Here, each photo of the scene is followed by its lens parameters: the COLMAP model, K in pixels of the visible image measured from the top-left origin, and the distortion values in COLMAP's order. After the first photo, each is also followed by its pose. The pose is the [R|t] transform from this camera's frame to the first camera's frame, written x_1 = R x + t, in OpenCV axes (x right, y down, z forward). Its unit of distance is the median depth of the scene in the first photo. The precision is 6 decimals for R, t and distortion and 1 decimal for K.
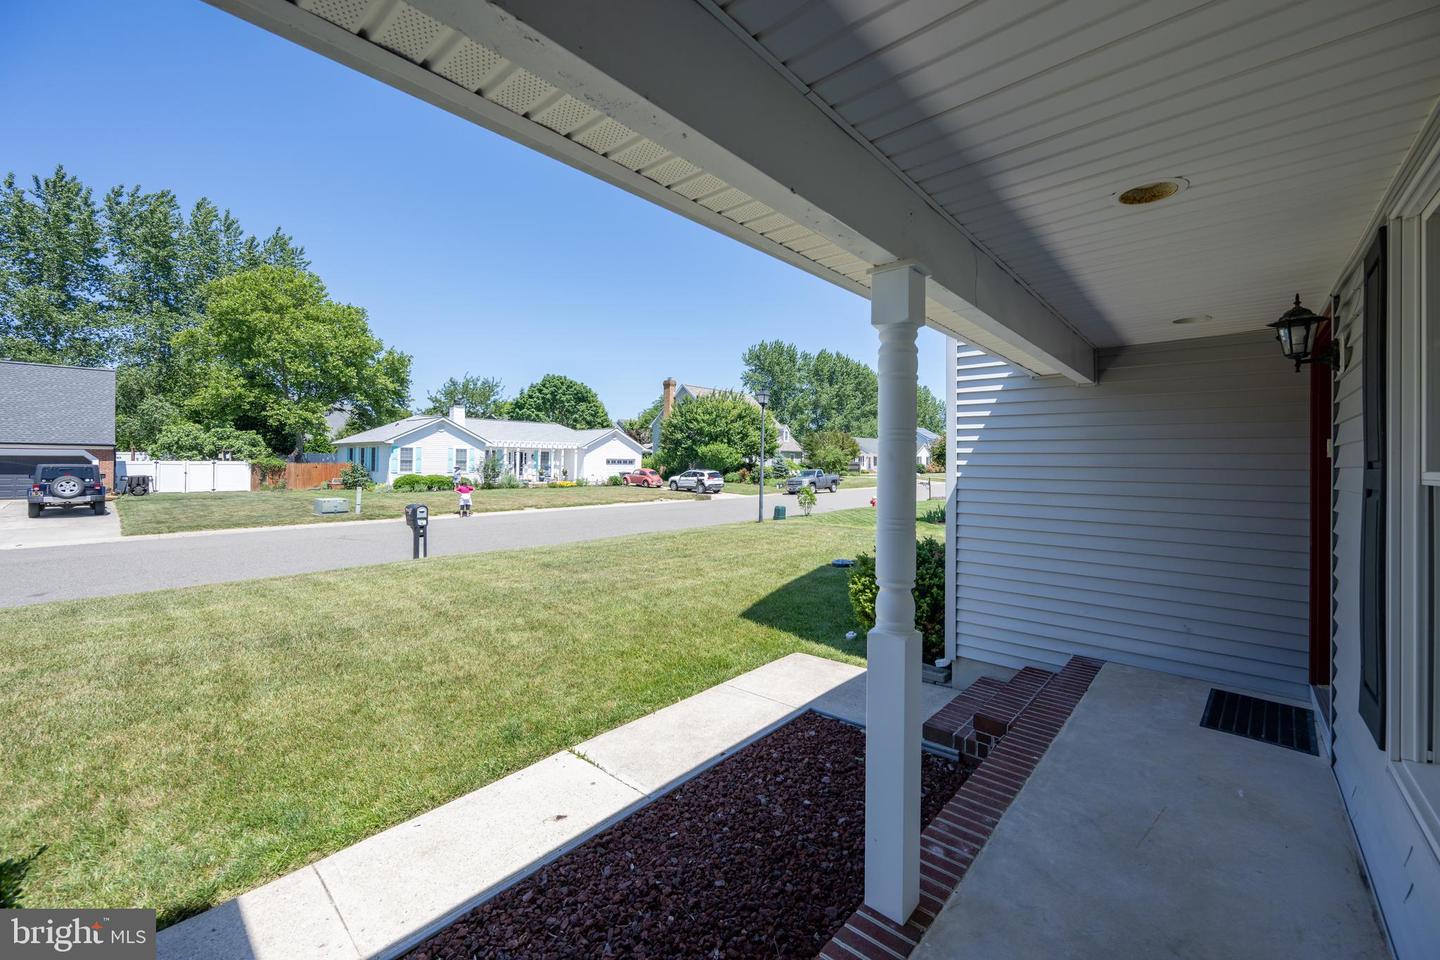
lens RADIAL K [[575.3, 0, 725.1], [0, 575.3, 456.2], [0, 0, 1]] dist [-0.001099, -0.000190]
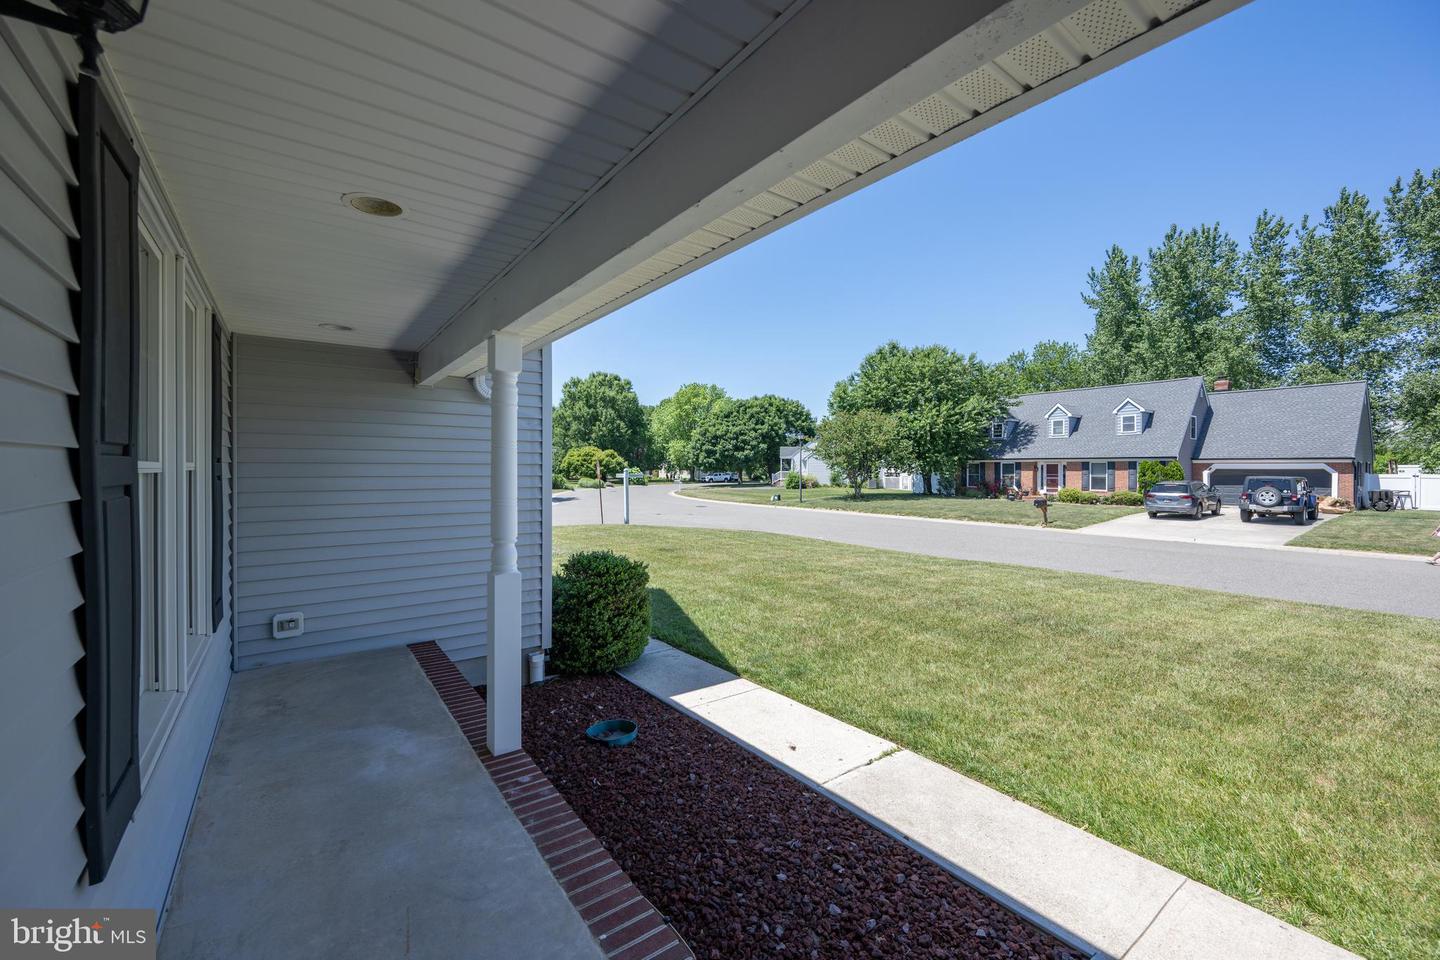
lens RADIAL K [[575.3, 0, 720.3], [0, 575.3, 476.0], [0, 0, 1]] dist [-0.001099, -0.000190]
pose [[-0.201751, 0.004473, -0.979427, 0.731449], [0.005253, 0.999980, 0.003485, 0.015970], [0.979423, -0.004441, -0.201770, 0.816182]]
